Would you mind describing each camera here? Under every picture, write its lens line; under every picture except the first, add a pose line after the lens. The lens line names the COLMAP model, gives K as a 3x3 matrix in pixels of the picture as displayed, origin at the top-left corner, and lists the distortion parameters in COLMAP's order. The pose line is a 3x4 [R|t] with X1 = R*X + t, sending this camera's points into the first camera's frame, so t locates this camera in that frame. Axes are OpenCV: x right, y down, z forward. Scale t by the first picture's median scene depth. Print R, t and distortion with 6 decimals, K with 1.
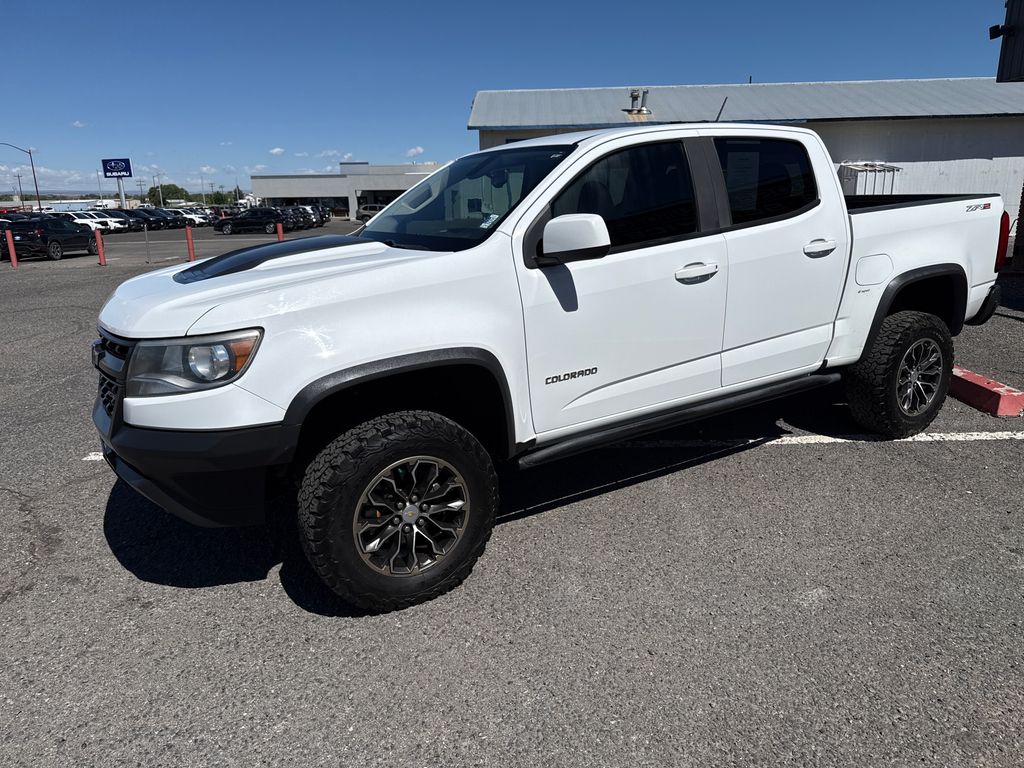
lens RADIAL K [[714.8, 0, 503.7], [0, 714.8, 397.4], [0, 0, 1]] dist [0.034471, -0.041535]
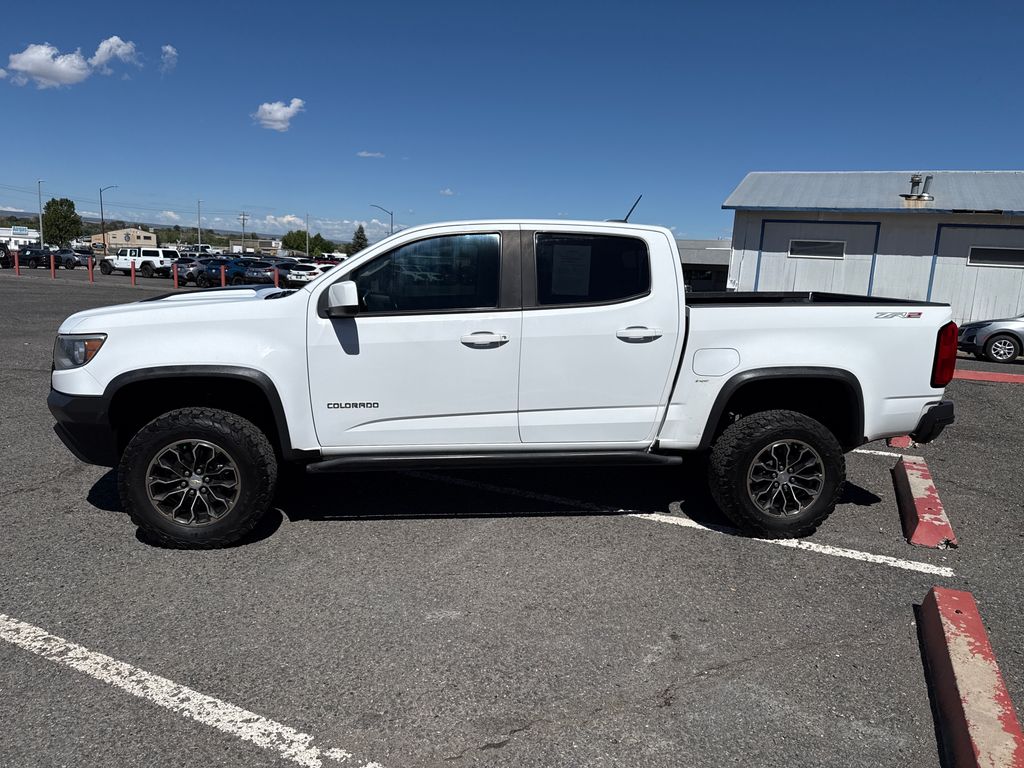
lens RADIAL K [[714.8, 0, 496.2], [0, 714.8, 386.0], [0, 0, 1]] dist [0.034471, -0.041535]
pose [[0.915721, 0.134621, -0.378592, 0.756554], [-0.174645, 0.981901, -0.073278, -0.015074], [0.361875, 0.133221, 0.922658, -0.075231]]
